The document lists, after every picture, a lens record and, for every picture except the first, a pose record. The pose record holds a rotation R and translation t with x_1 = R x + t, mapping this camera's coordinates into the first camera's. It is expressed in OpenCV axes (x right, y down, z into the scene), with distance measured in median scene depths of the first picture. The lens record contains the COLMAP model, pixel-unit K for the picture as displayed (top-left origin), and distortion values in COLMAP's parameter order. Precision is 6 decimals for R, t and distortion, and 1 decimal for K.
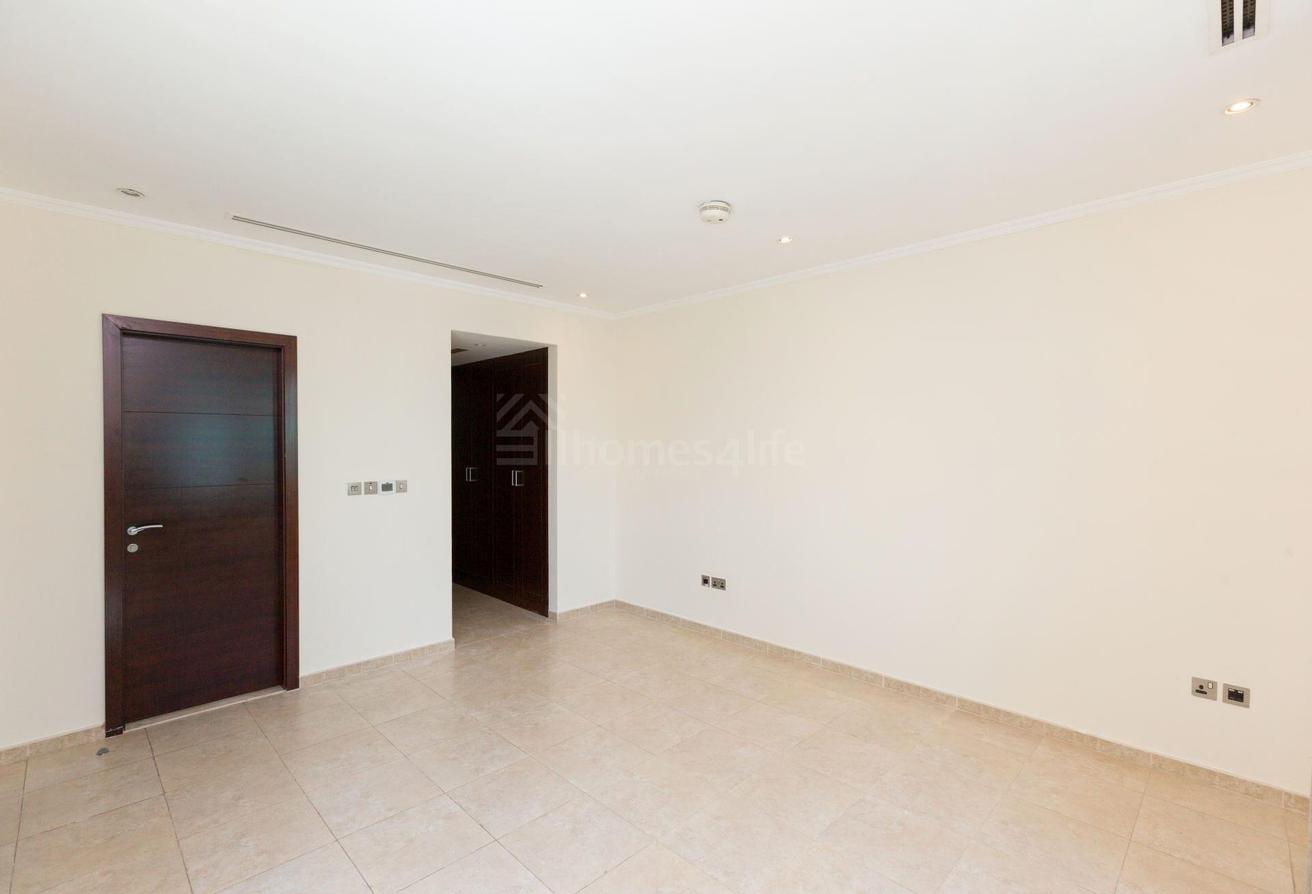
lens RADIAL K [[593.3, 0, 649.0], [0, 593.3, 450.0], [0, 0, 1]] dist [0.002890, -0.001582]
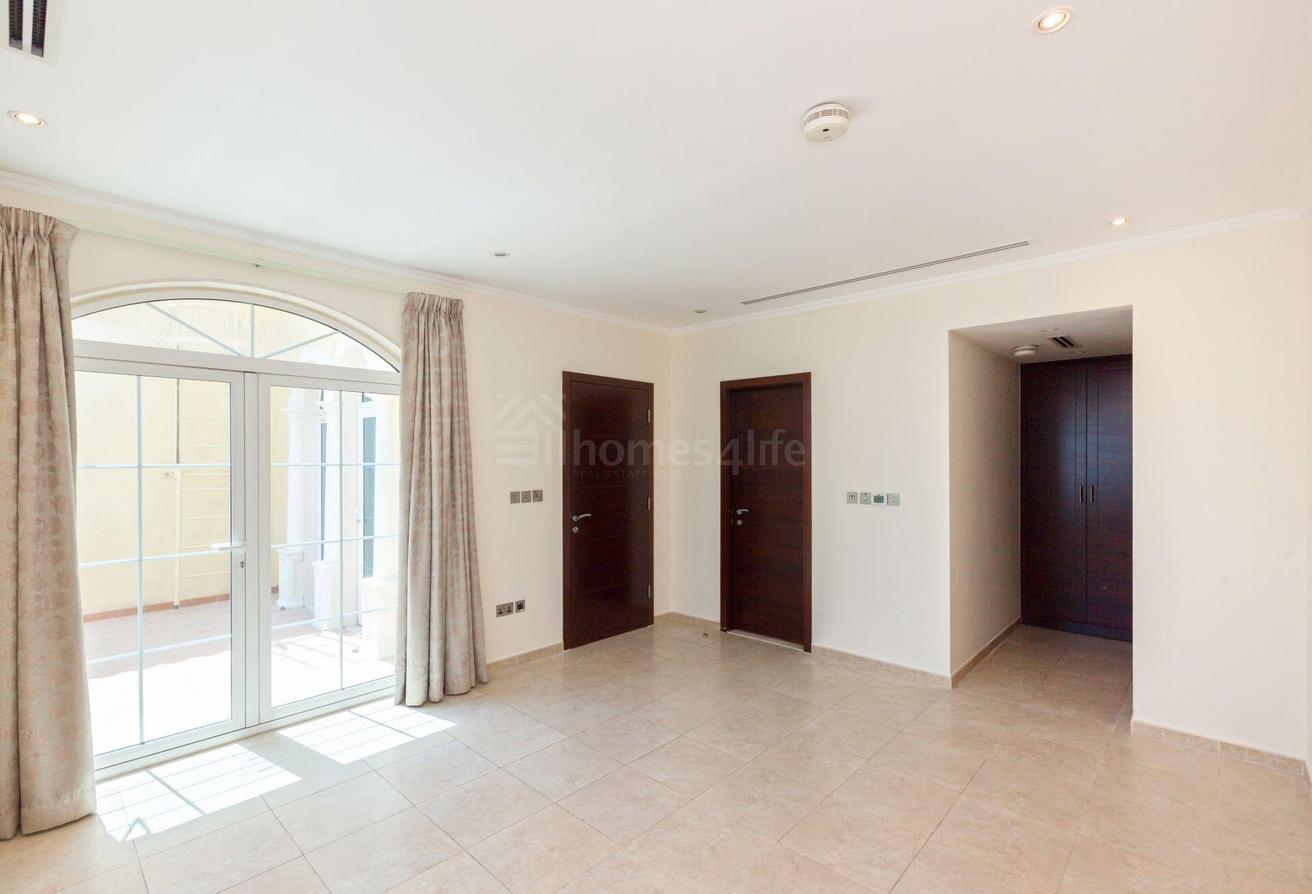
lens RADIAL K [[593.3, 0, 661.8], [0, 593.3, 454.1], [0, 0, 1]] dist [0.002890, -0.001582]
pose [[0.037782, -0.005293, -0.999272, 0.620351], [-0.003555, 0.999979, -0.005431, -0.009864], [0.999280, 0.003758, 0.037762, 0.609213]]
